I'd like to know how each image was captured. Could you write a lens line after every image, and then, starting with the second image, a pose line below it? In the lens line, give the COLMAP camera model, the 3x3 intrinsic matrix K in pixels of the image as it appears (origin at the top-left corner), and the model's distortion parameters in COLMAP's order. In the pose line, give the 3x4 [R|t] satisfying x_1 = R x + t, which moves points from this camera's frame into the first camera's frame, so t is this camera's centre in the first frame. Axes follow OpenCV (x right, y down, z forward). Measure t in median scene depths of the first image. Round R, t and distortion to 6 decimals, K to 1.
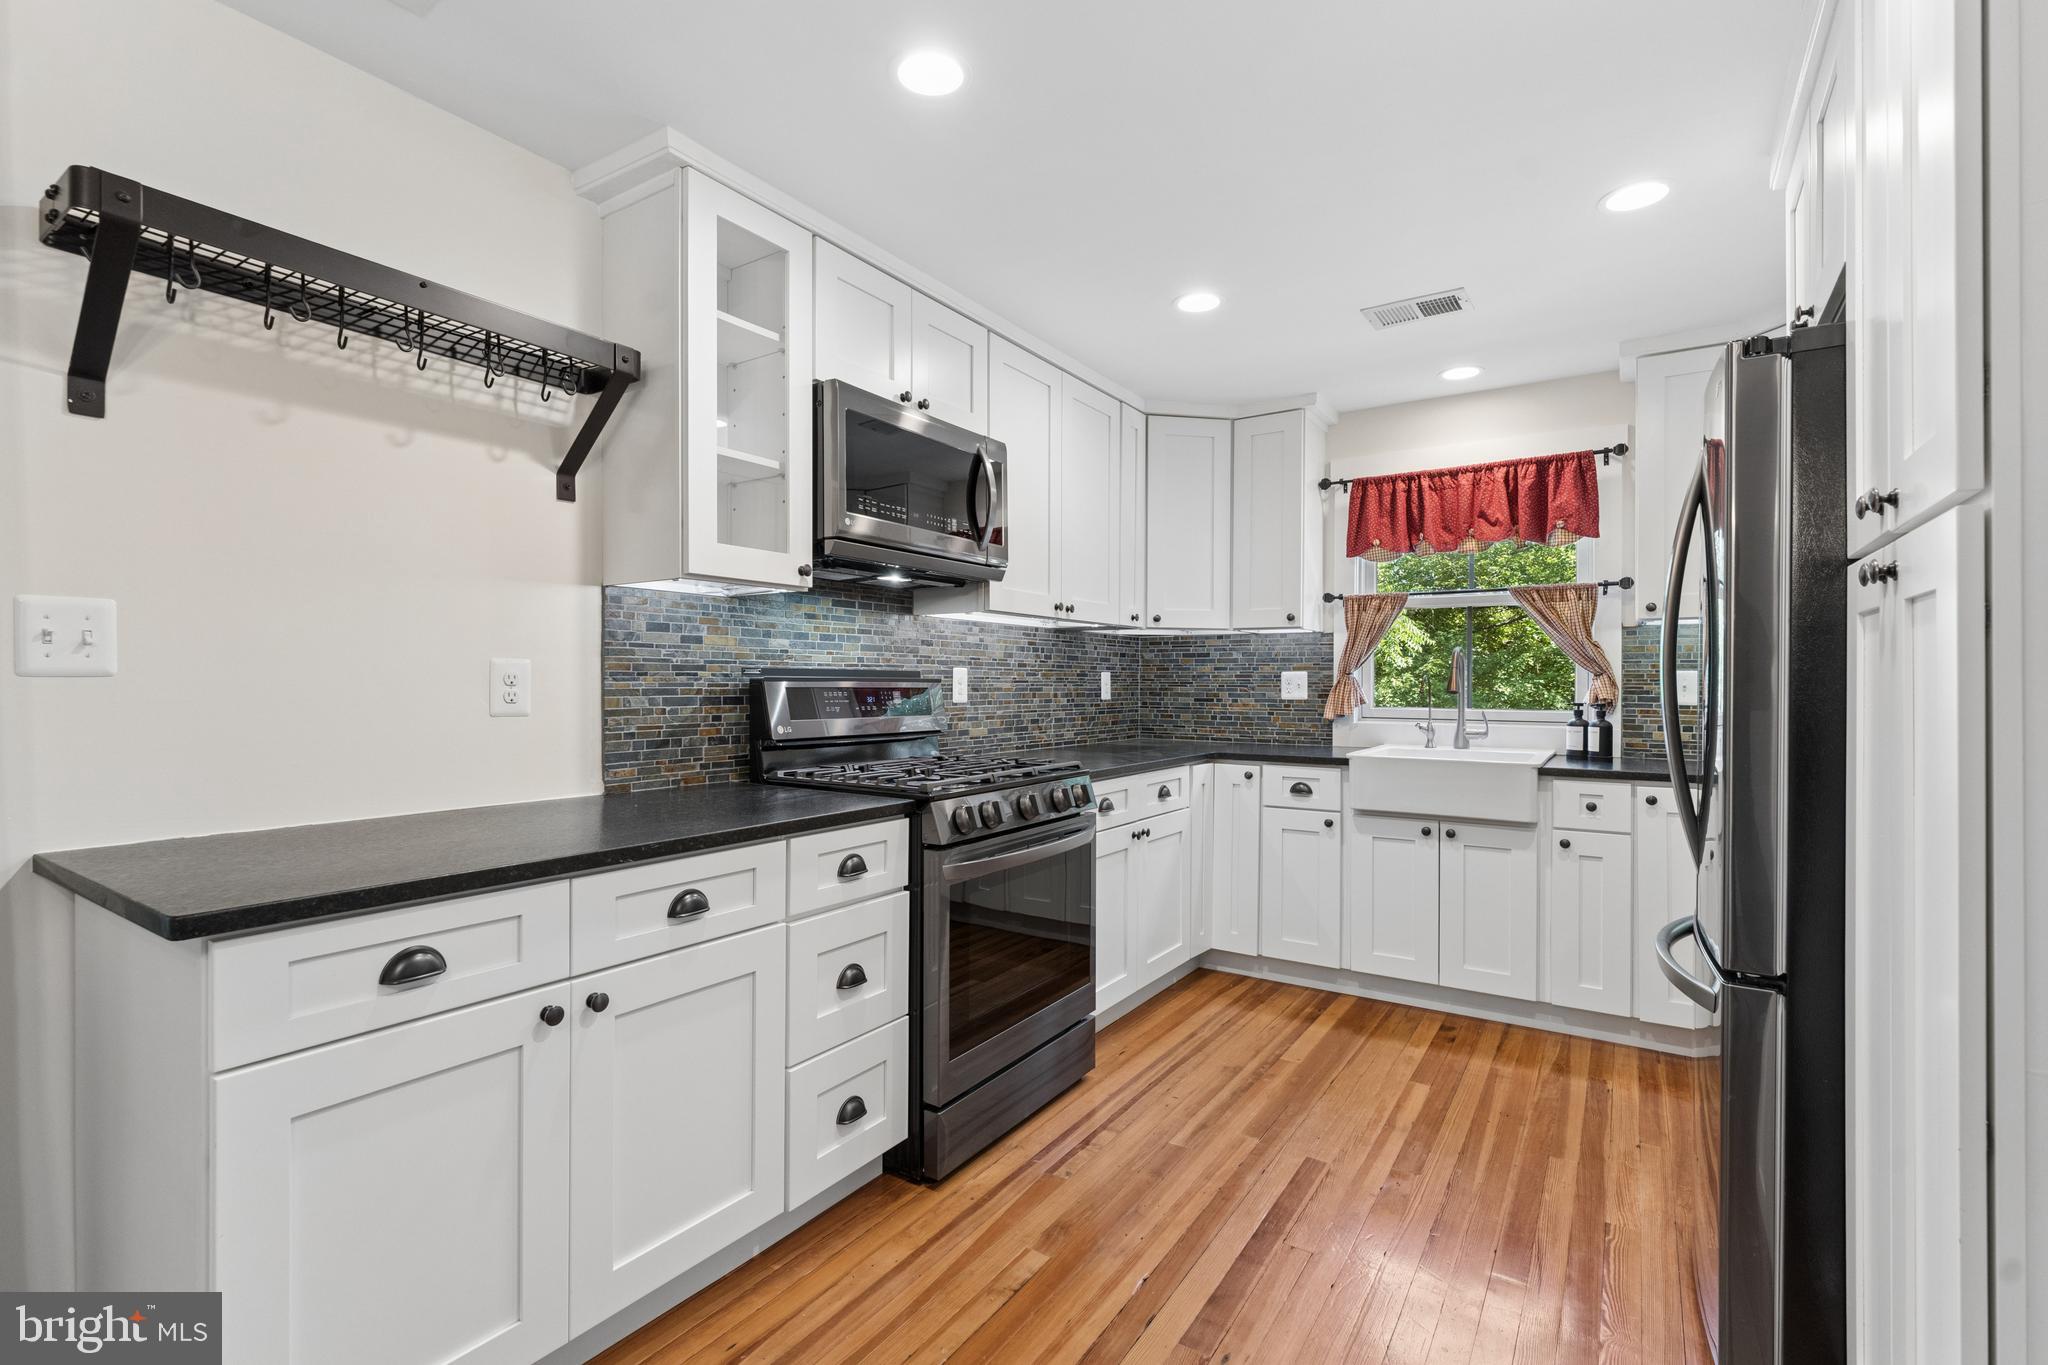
lens RADIAL K [[930.4, 0, 1020.9], [0, 930.4, 684.8], [0, 0, 1]] dist [-0.002862, -0.002158]
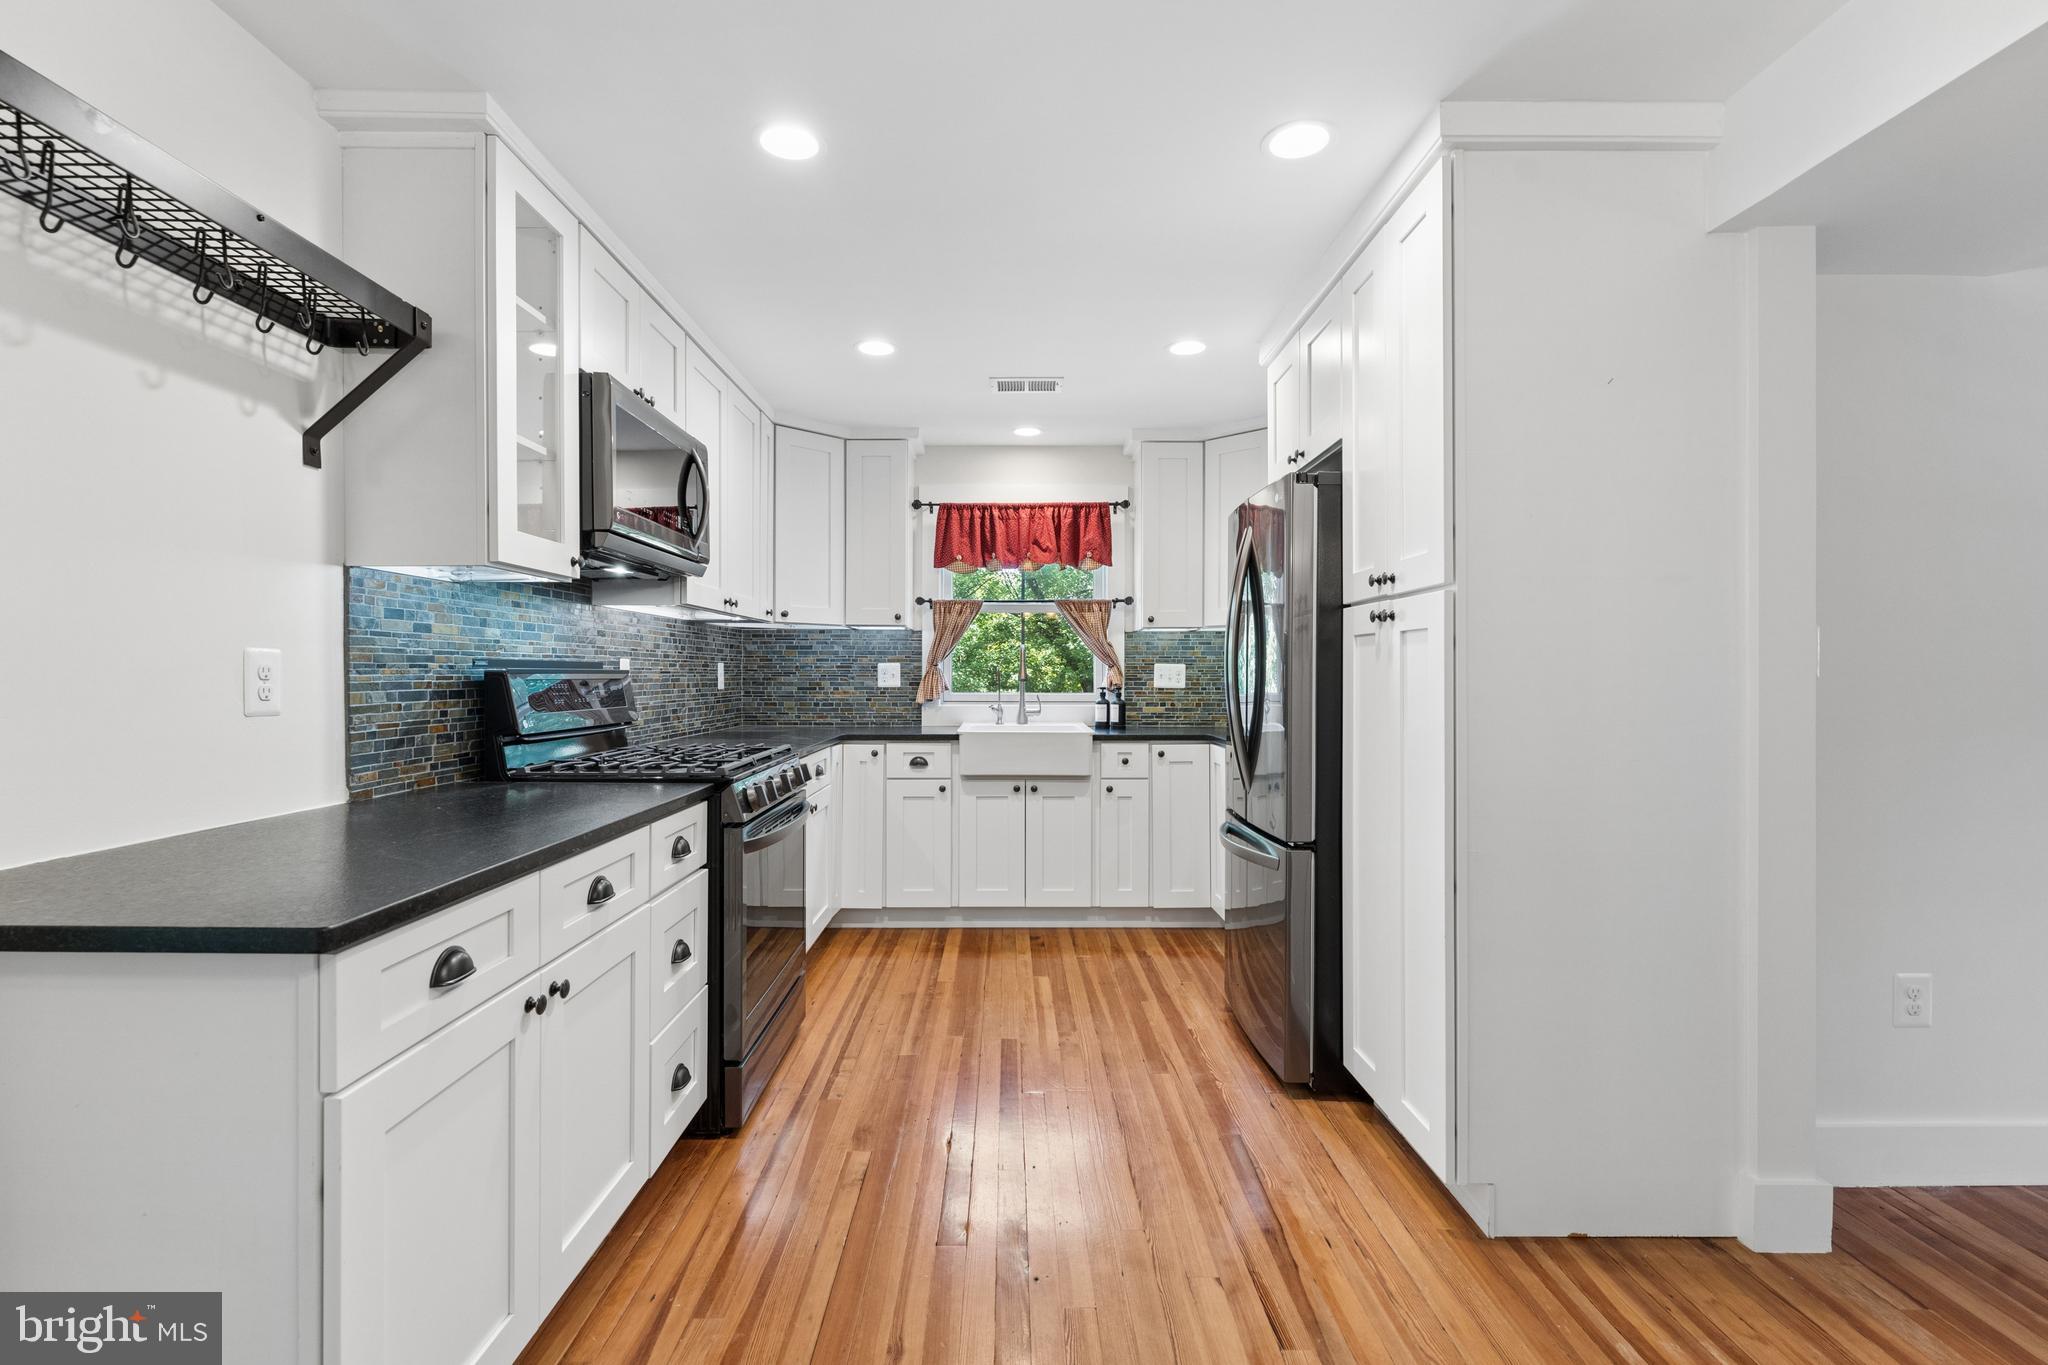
lens RADIAL K [[930.4, 0, 1019.3], [0, 930.4, 676.6], [0, 0, 1]] dist [-0.002862, -0.002158]
pose [[0.824664, -0.005094, 0.565600, -0.382493], [0.003203, 0.999985, 0.004335, -0.003054], [-0.565614, -0.001763, 0.824669, -0.079315]]
